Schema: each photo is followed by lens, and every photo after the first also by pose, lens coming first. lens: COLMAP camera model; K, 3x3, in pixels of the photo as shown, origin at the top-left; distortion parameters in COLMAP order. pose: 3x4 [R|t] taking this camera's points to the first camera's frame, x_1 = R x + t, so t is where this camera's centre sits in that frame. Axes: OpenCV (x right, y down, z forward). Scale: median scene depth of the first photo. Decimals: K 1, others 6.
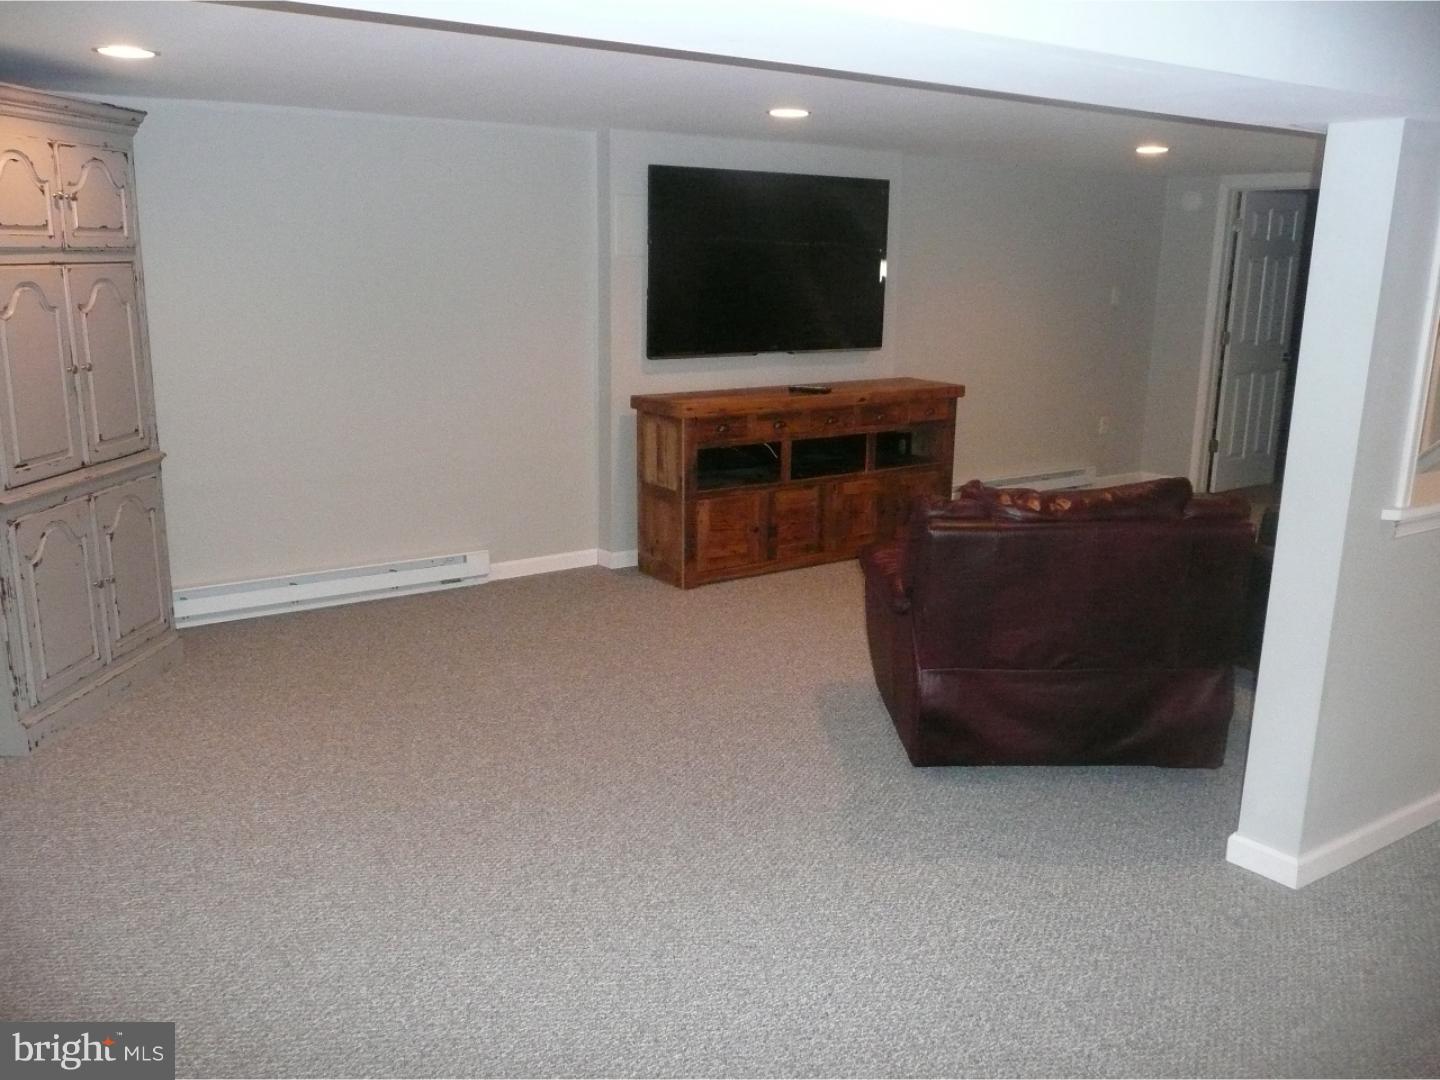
lens RADIAL K [[1213.4, 0, 720.5], [0, 1213.4, 539.5], [0, 0, 1]] dist [-0.005880, -0.005771]
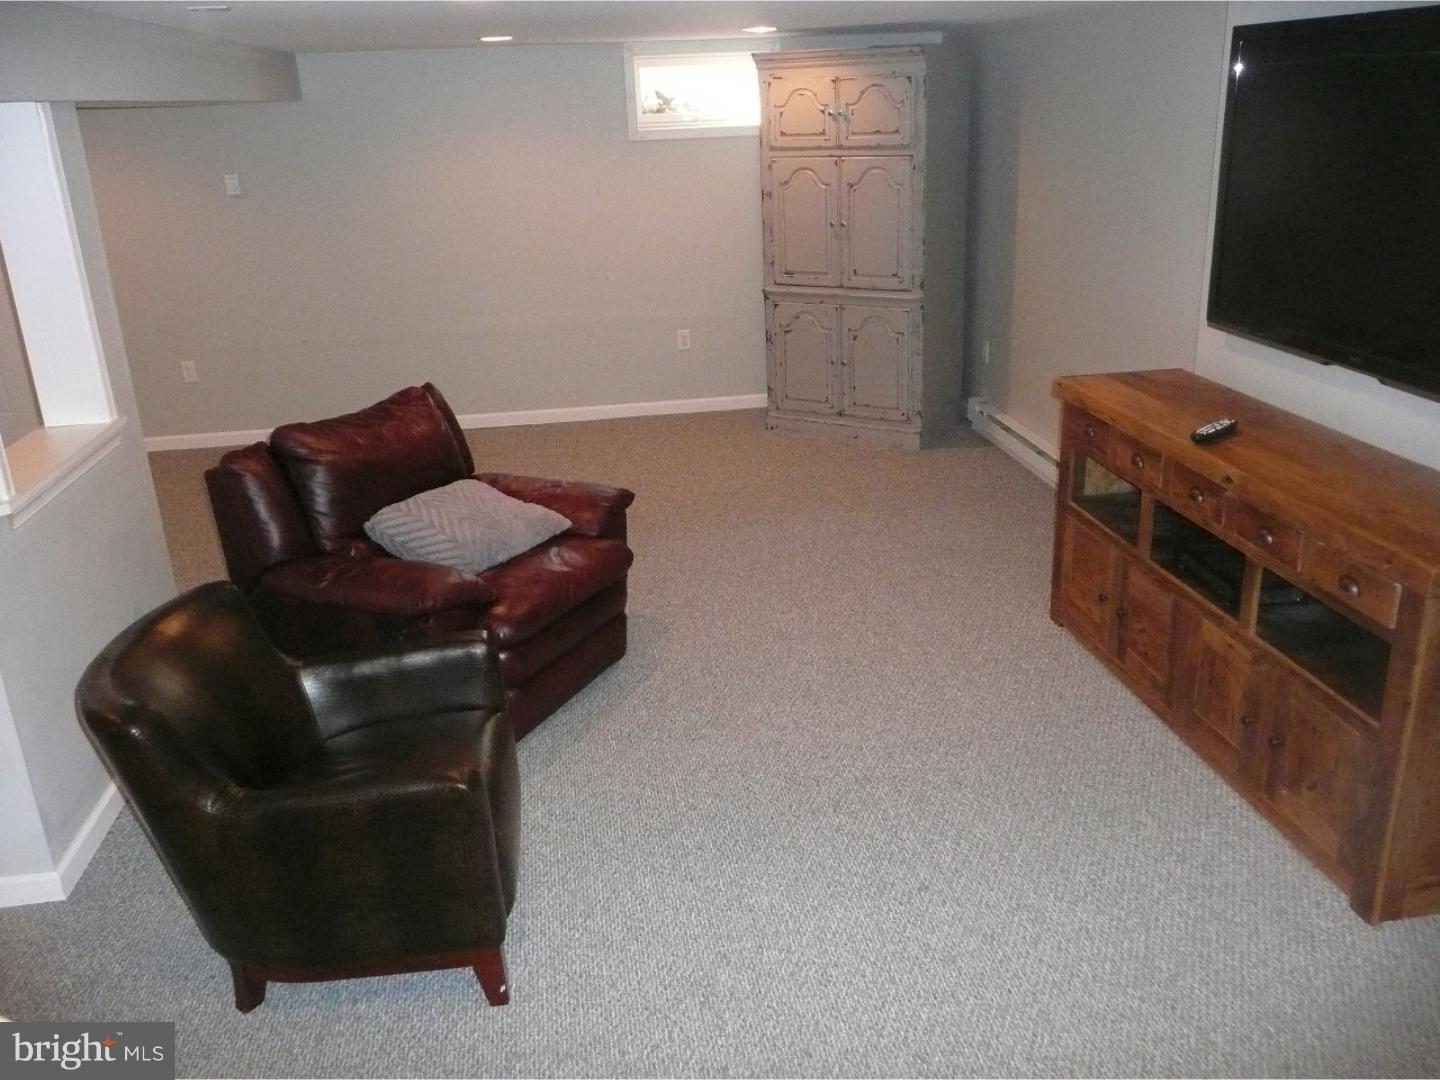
lens RADIAL K [[1213.4, 0, 722.0], [0, 1213.4, 540.1], [0, 0, 1]] dist [-0.005880, -0.005771]
pose [[-0.443707, 0.312736, -0.839833, 0.996658], [-0.176700, 0.888207, 0.424105, -0.418106], [0.878579, 0.336577, -0.338843, 1.535552]]
